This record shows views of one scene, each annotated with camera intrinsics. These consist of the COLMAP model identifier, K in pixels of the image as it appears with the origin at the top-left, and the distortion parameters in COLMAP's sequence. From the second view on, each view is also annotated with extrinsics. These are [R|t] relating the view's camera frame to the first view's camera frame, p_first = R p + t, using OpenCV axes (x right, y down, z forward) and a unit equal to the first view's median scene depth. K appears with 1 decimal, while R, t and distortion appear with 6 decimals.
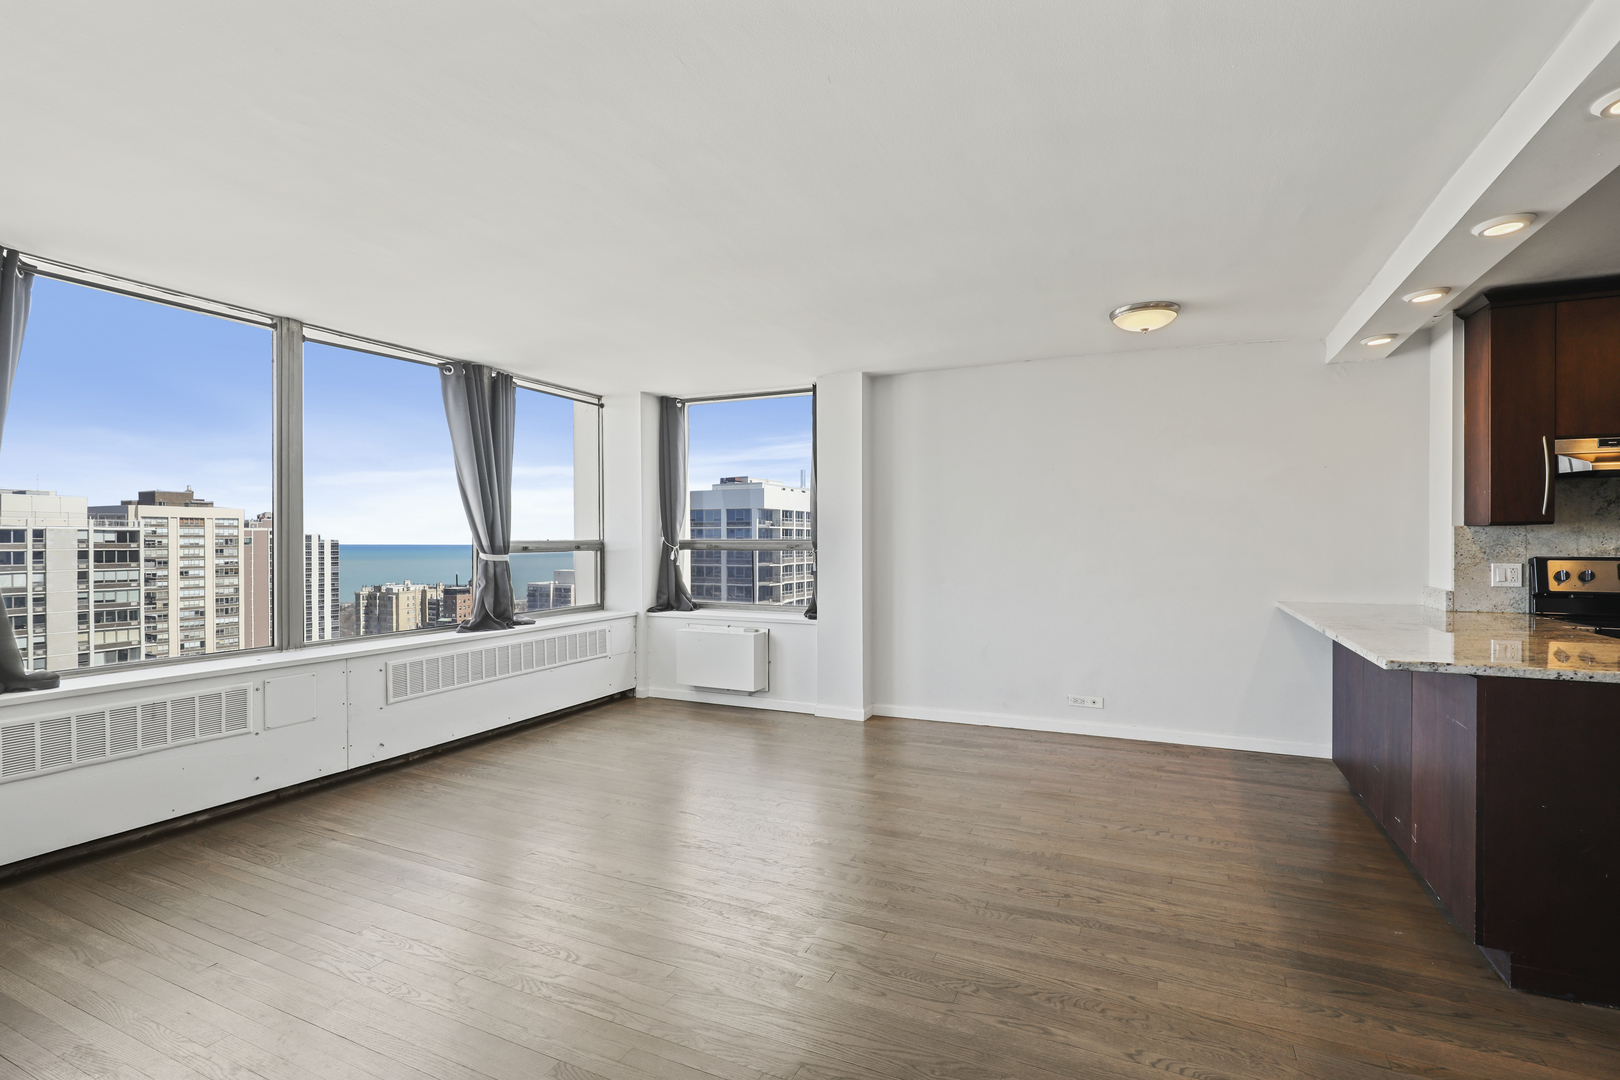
lens RADIAL K [[747.6, 0, 832.2], [0, 747.6, 541.3], [0, 0, 1]] dist [-0.001915, -0.000199]
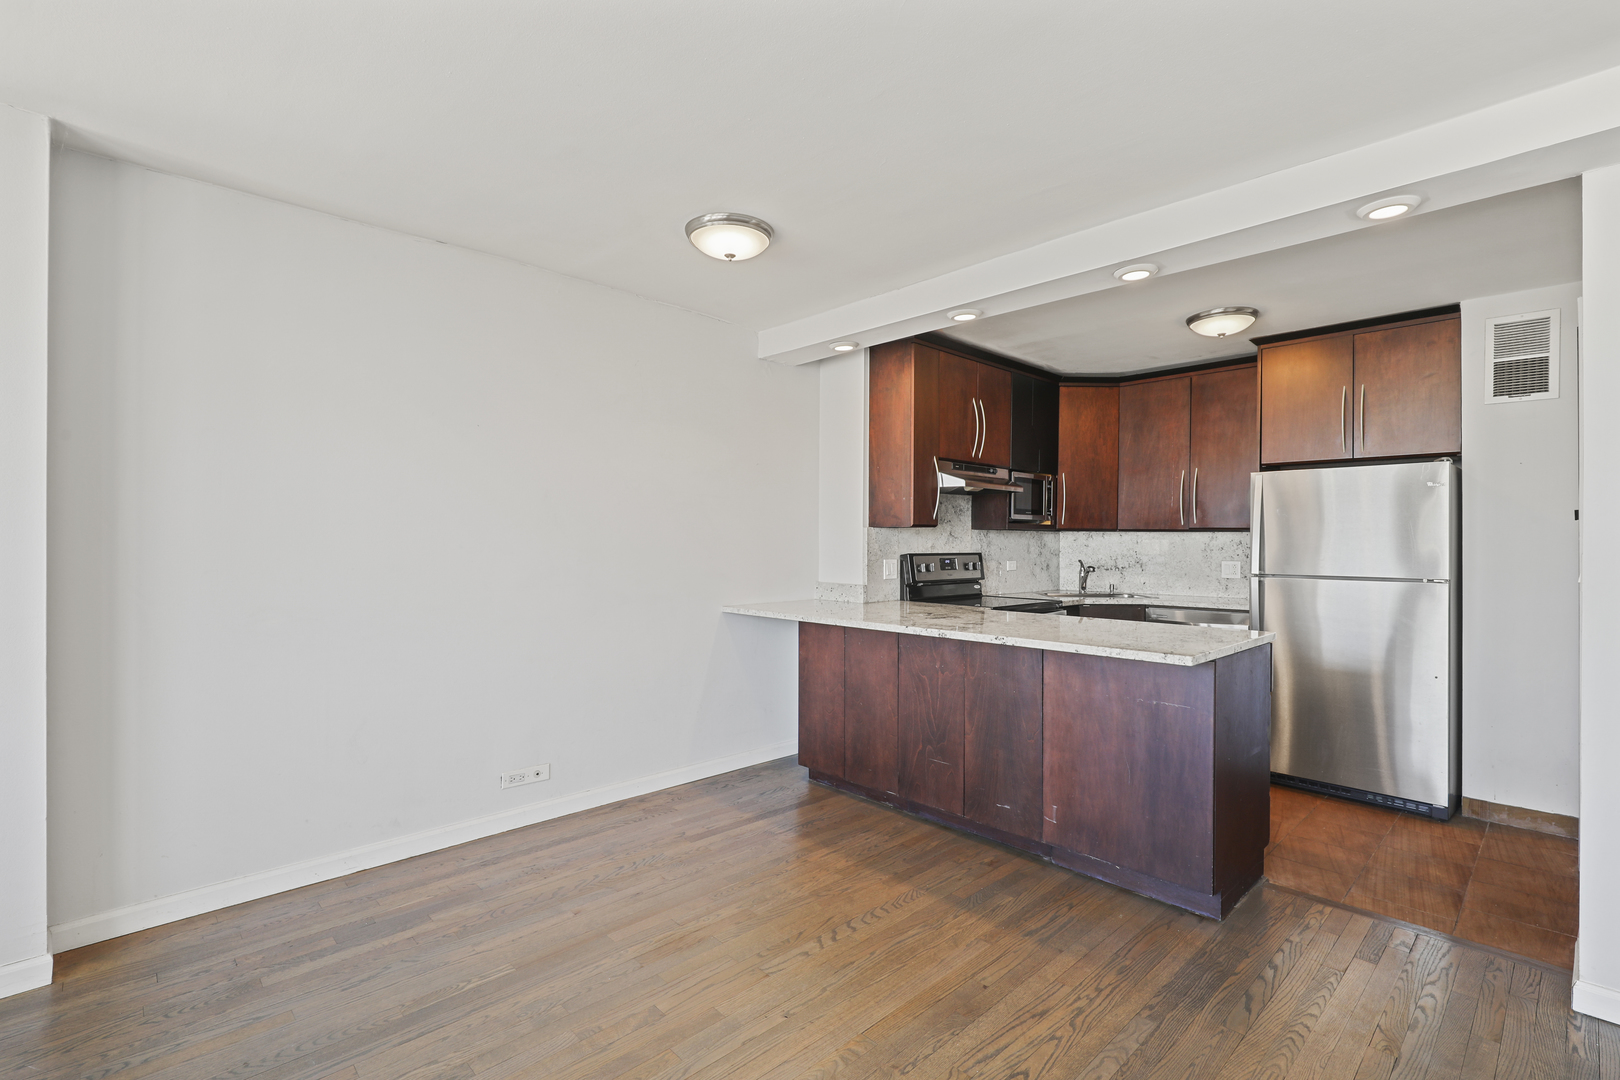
lens RADIAL K [[745.0, 0, 814.2], [0, 745.0, 535.7], [0, 0, 1]] dist [-0.004692, 0.000002]
pose [[0.380840, 0.007435, 0.924611, -0.225501], [-0.003773, 0.999972, -0.006486, 0.000064], [-0.924633, -0.001019, 0.380857, 0.608332]]
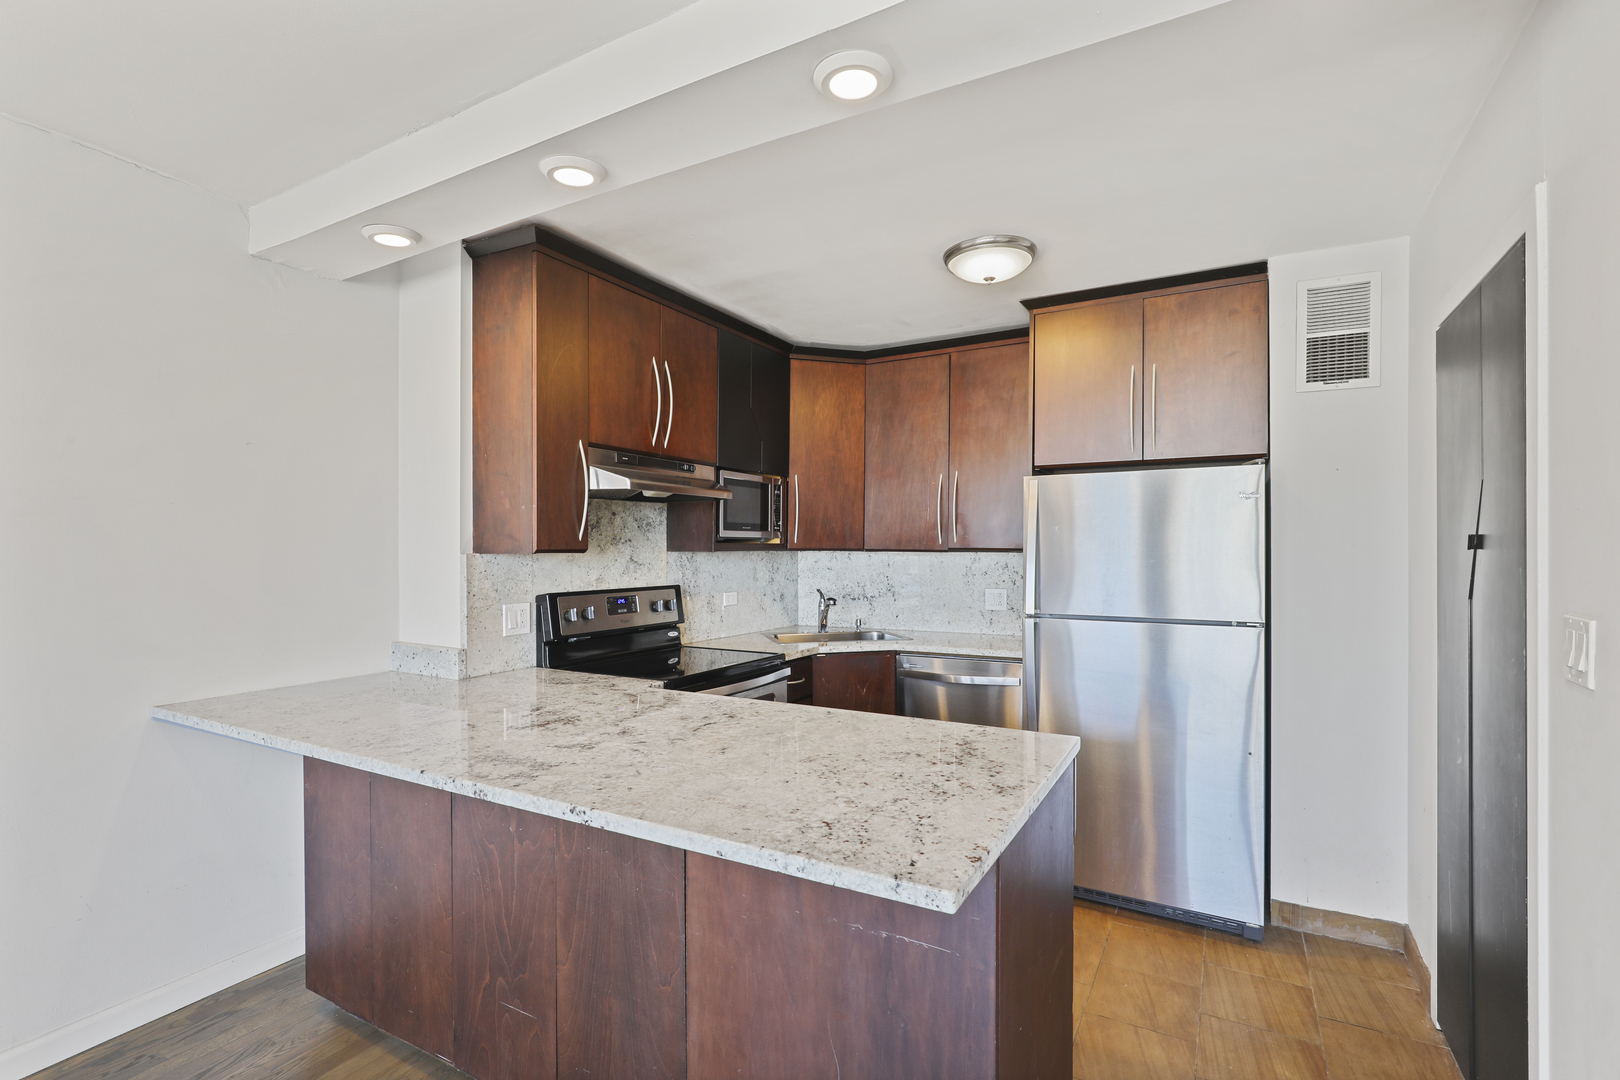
lens RADIAL K [[741.4, 0, 817.2], [0, 741.4, 545.0], [0, 0, 1]] dist [0.000979, -0.000119]
pose [[0.099516, 0.003247, 0.995031, 0.176976], [0.002468, 0.999991, -0.003510, -0.023780], [-0.995033, 0.002805, 0.099507, 0.576863]]
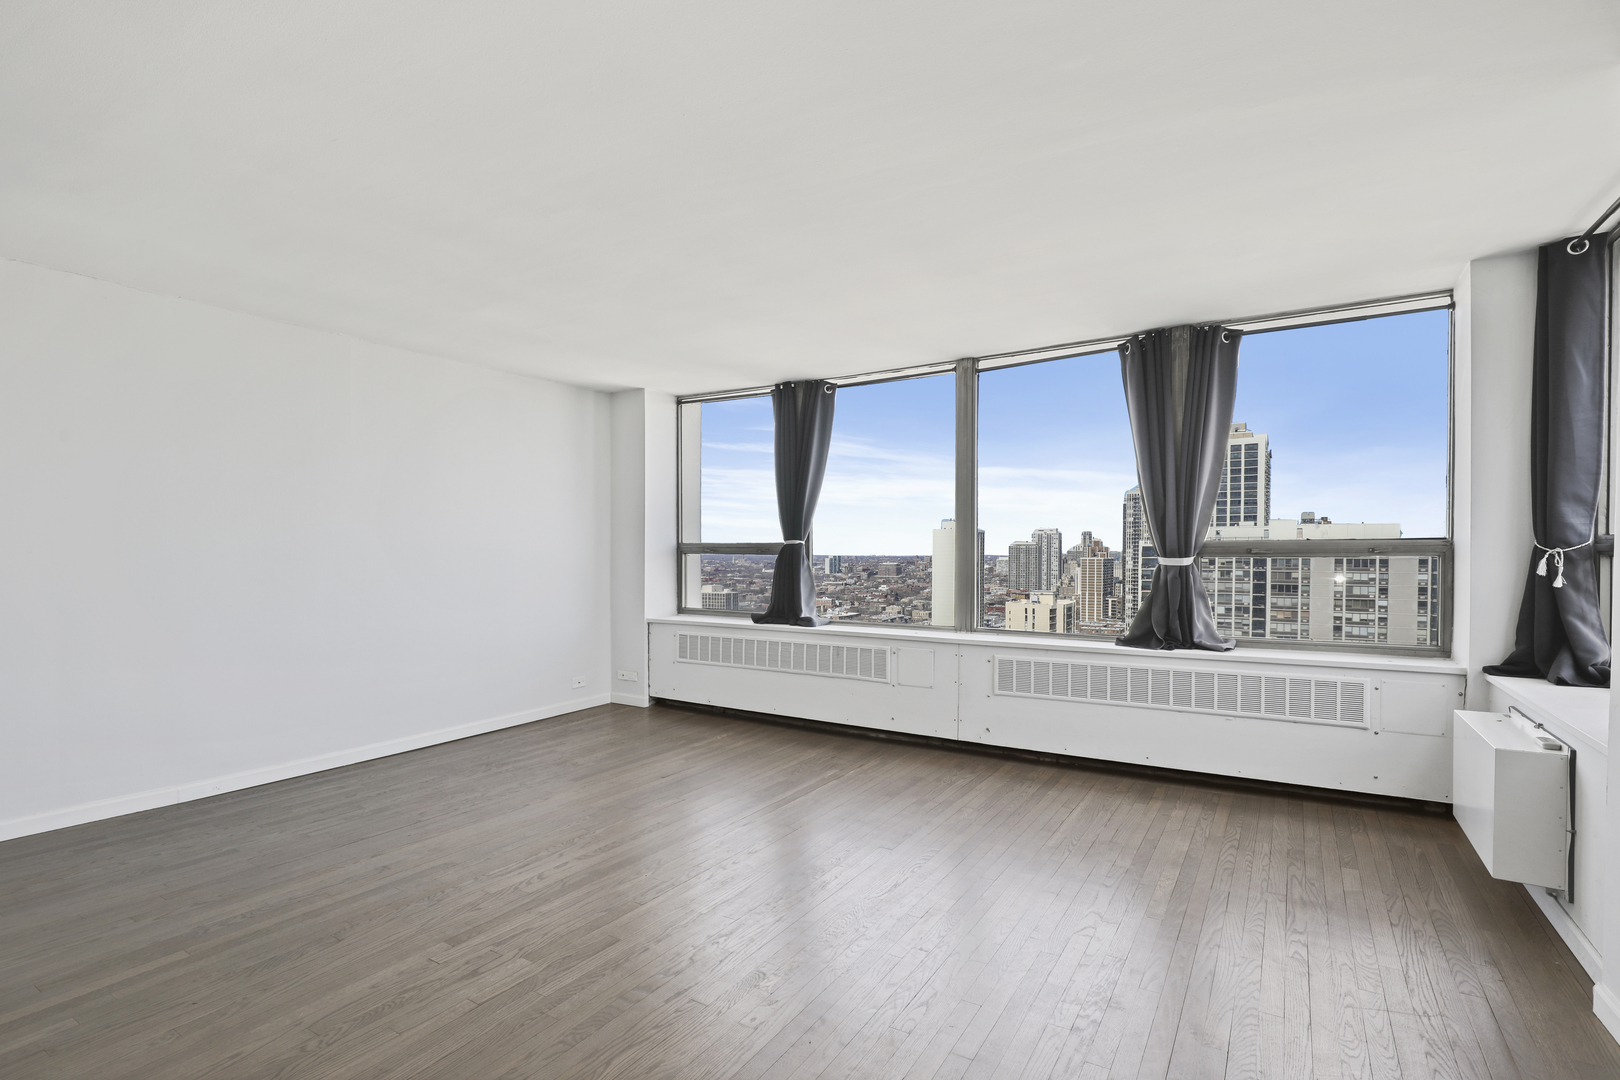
lens RADIAL K [[759.4, 0, 819.3], [0, 759.4, 563.0], [0, 0, 1]] dist [-0.002929, -0.000557]
pose [[-0.127979, 0.014033, -0.991678, 0.518960], [-0.002313, 0.999893, 0.014447, 0.015670], [0.991774, 0.004143, -0.127933, 0.907274]]
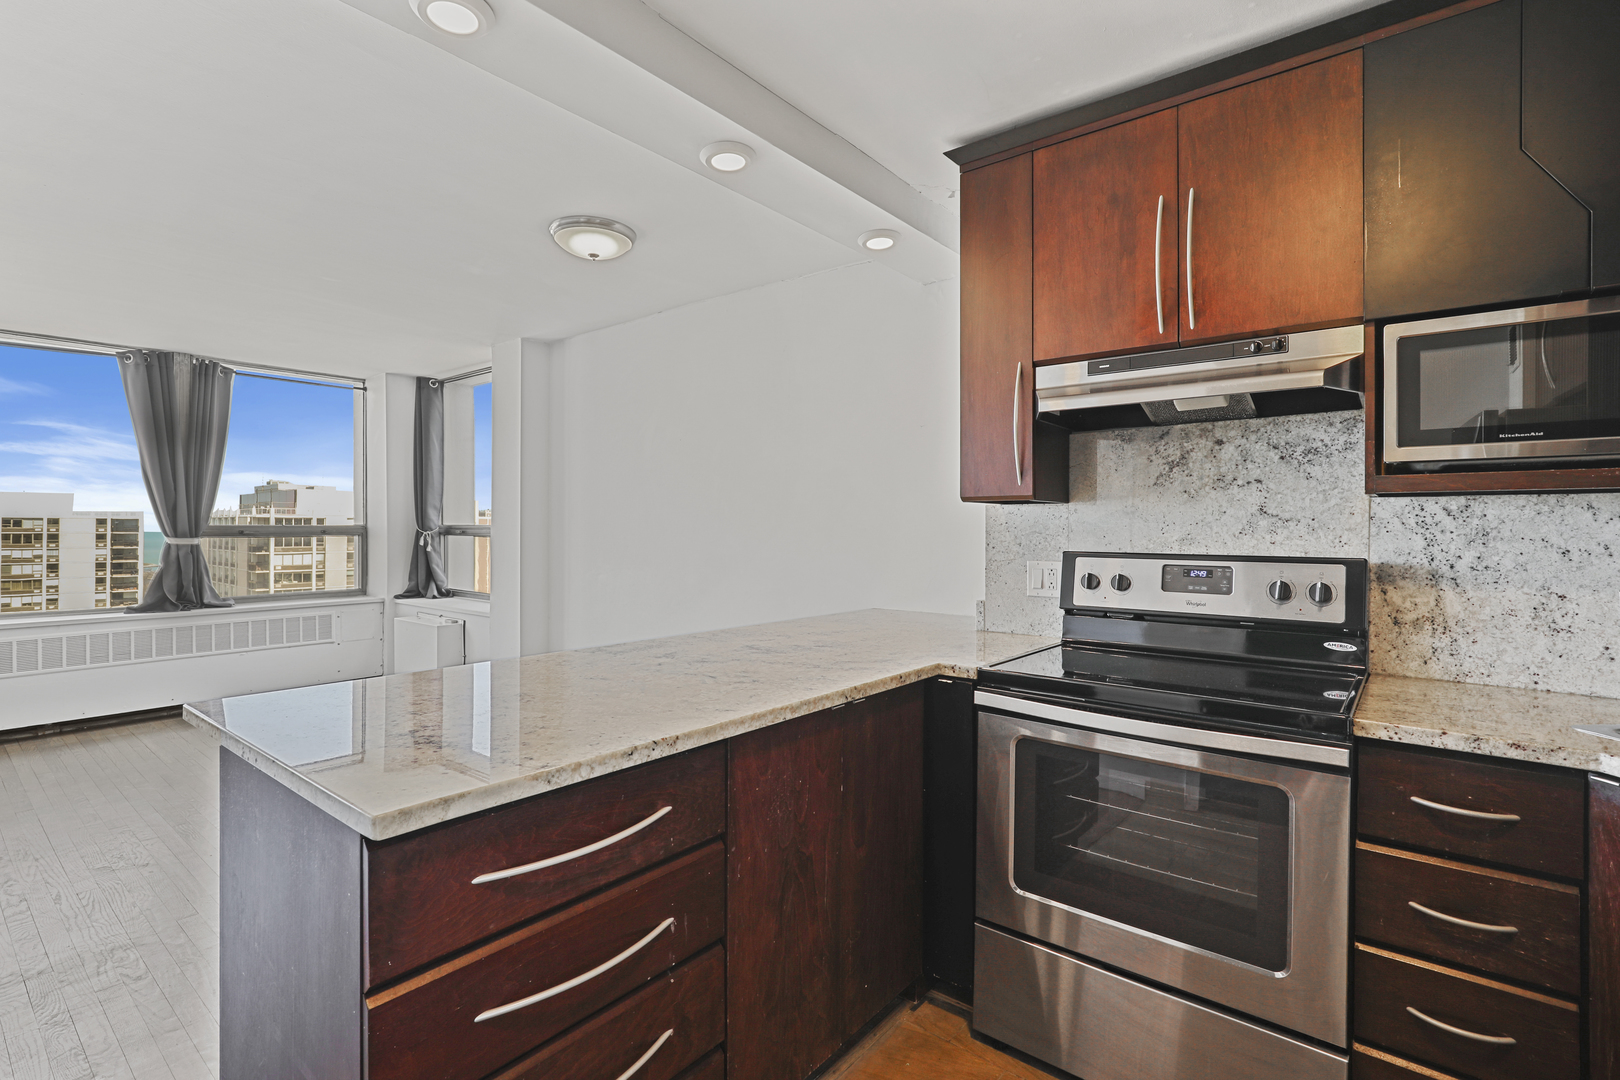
lens RADIAL K [[758.8, 0, 811.2], [0, 758.8, 518.8], [0, 0, 1]] dist [0.015461, -0.000204]
pose [[0.964502, 0.001118, -0.264072, 0.813664], [-0.005240, 0.999875, -0.014905, 0.003321], [0.264023, 0.015760, 0.964388, 0.276180]]
